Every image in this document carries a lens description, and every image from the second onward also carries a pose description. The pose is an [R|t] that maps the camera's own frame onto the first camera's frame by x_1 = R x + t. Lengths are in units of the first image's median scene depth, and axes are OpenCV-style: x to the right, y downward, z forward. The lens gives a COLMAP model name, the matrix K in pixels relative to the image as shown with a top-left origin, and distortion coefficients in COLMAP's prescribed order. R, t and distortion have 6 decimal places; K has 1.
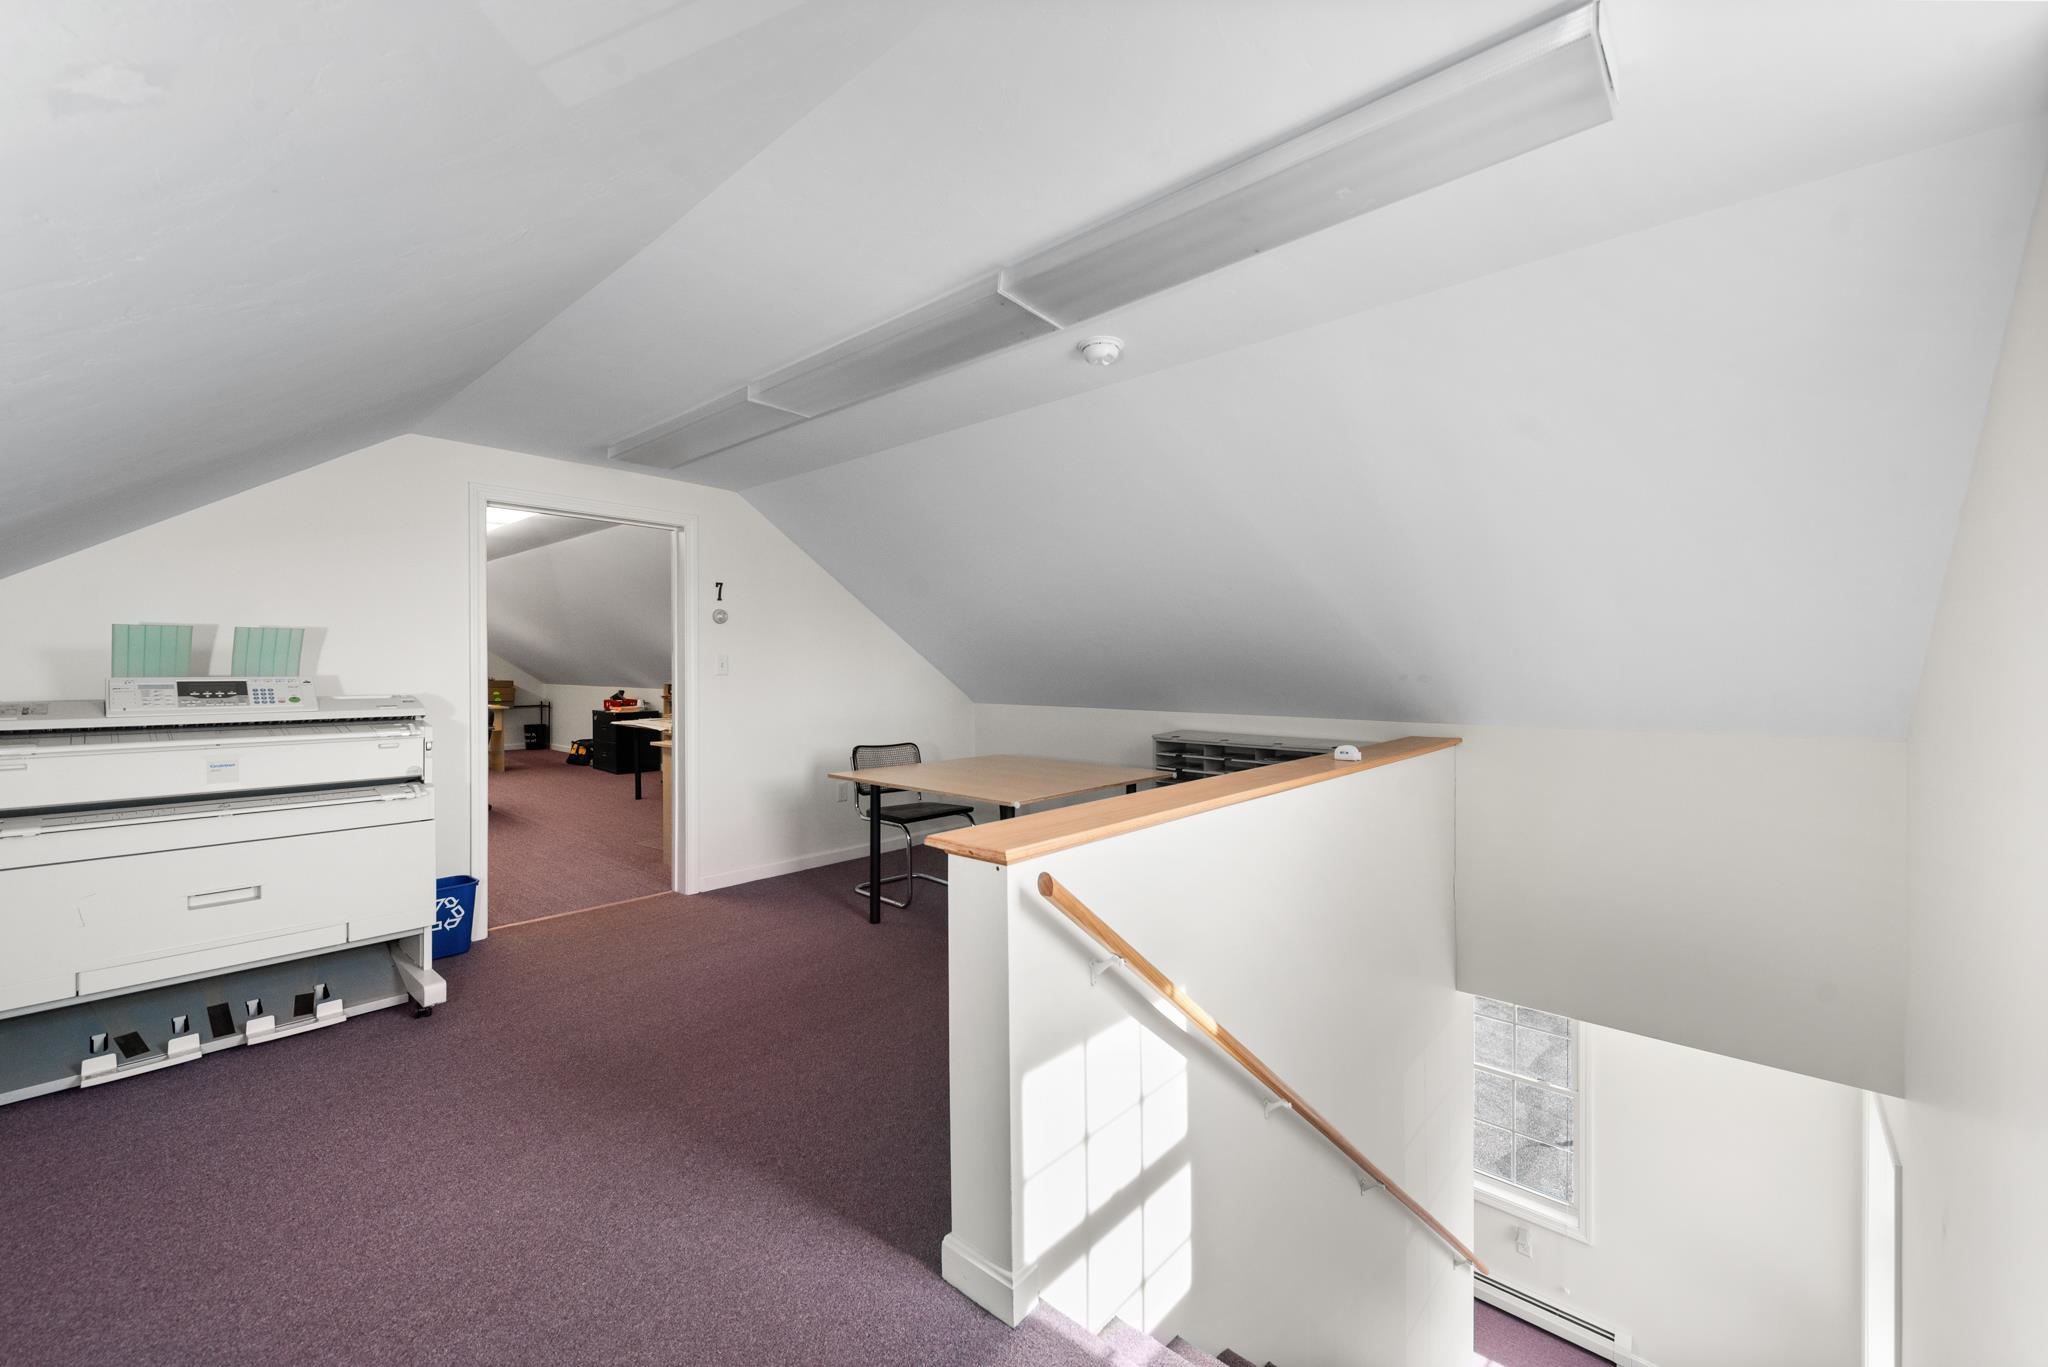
lens RADIAL K [[800.7, 0, 1022.3], [0, 800.7, 699.7], [0, 0, 1]] dist [0.003012, 0.000183]
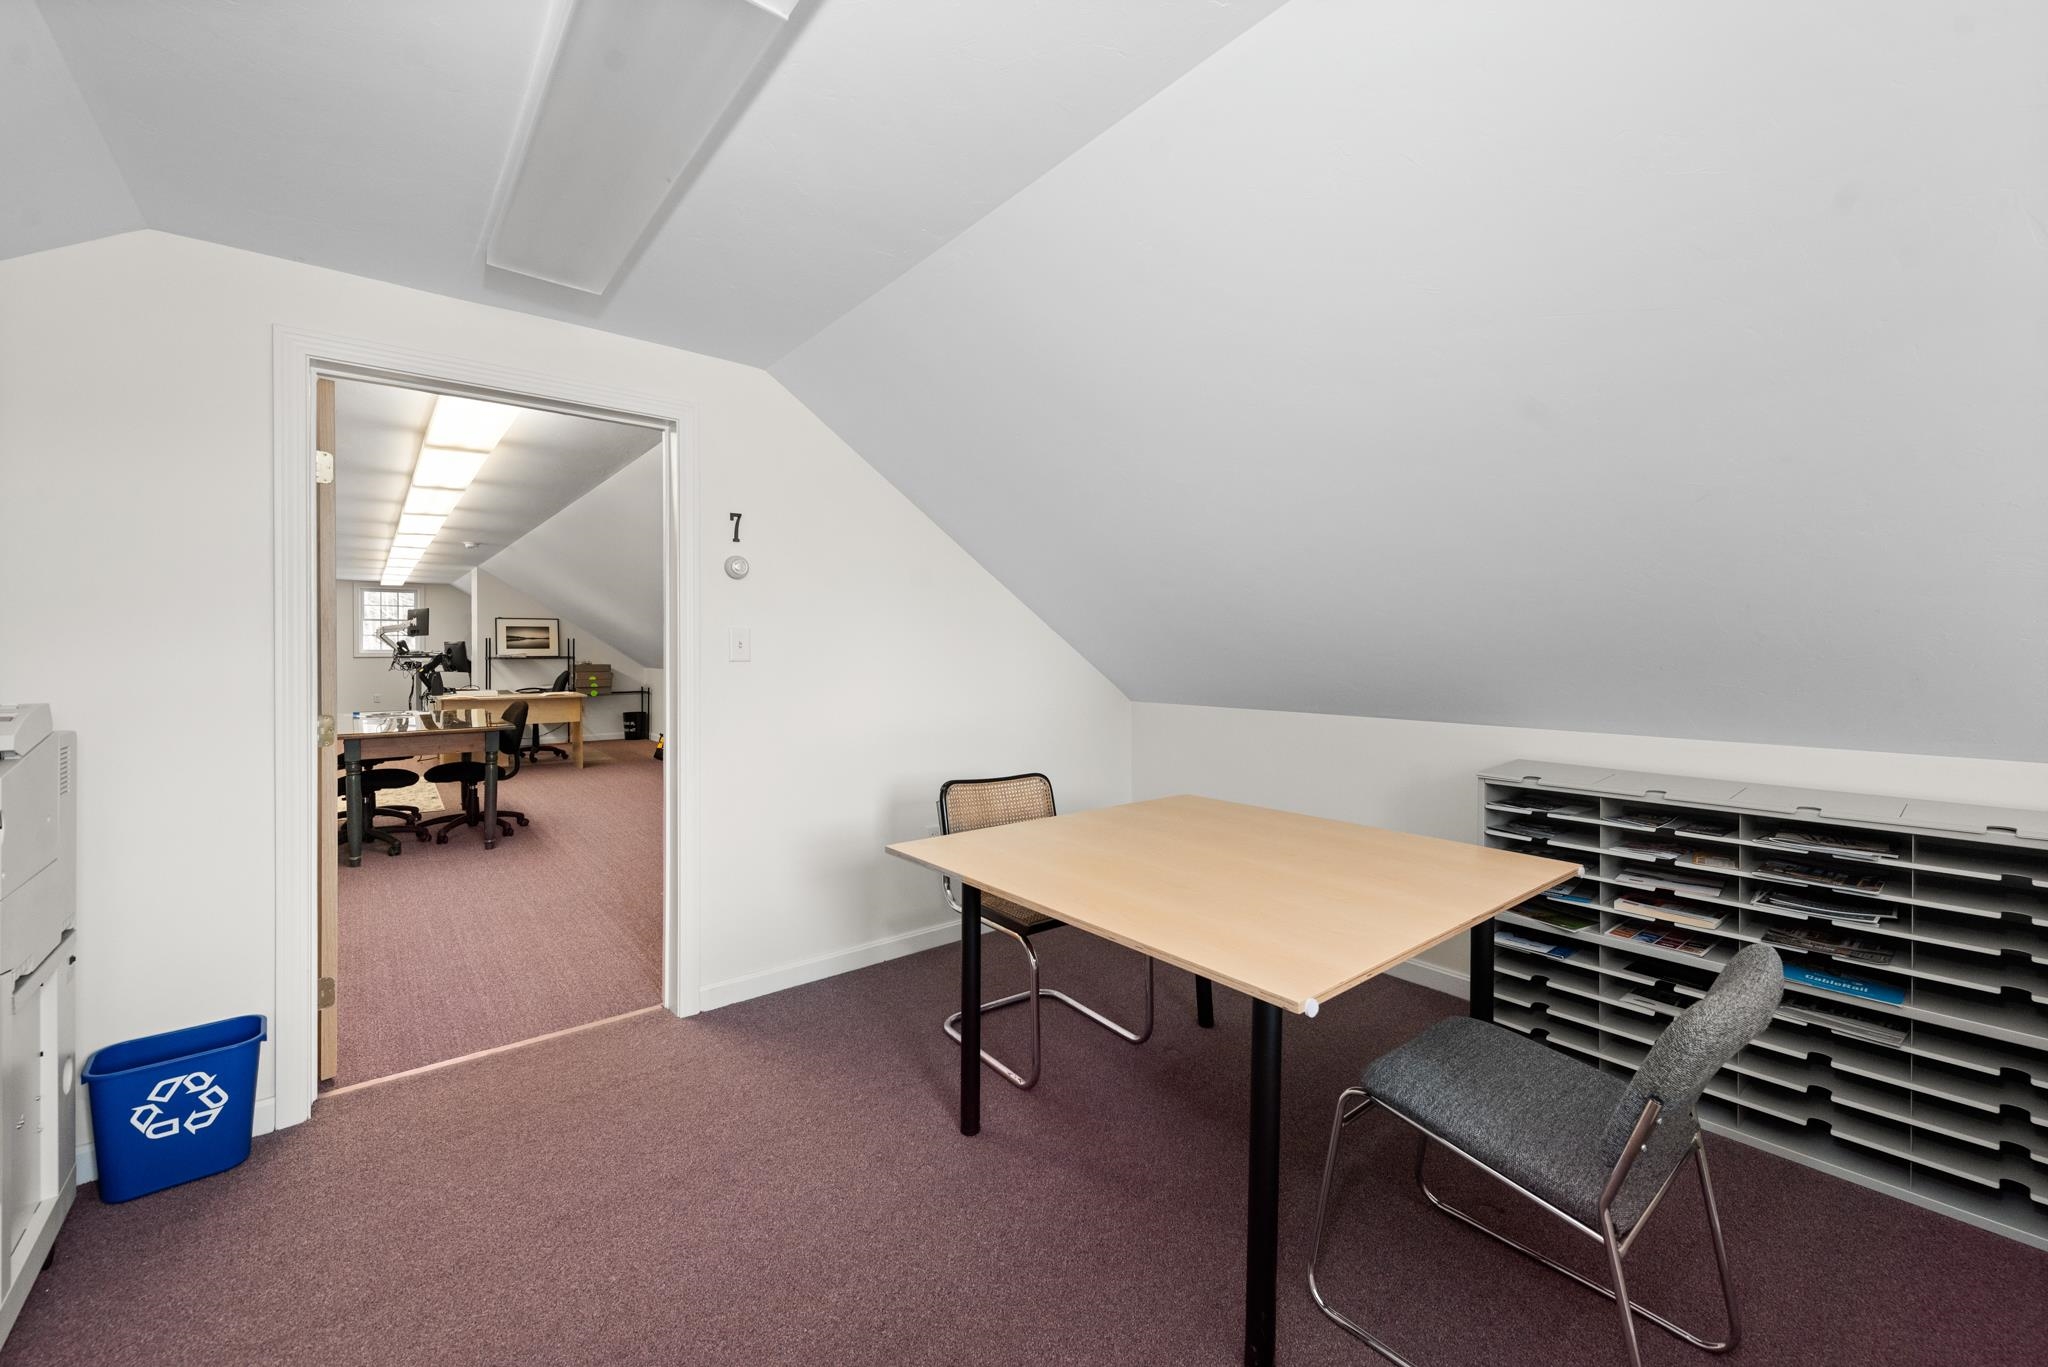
lens RADIAL K [[800.7, 0, 1019.8], [0, 800.7, 685.9], [0, 0, 1]] dist [0.003012, 0.000183]
pose [[0.987050, 0.005536, -0.160319, -0.059754], [-0.004767, 0.999975, 0.005182, -0.015955], [0.160344, -0.004350, 0.987052, 0.424384]]
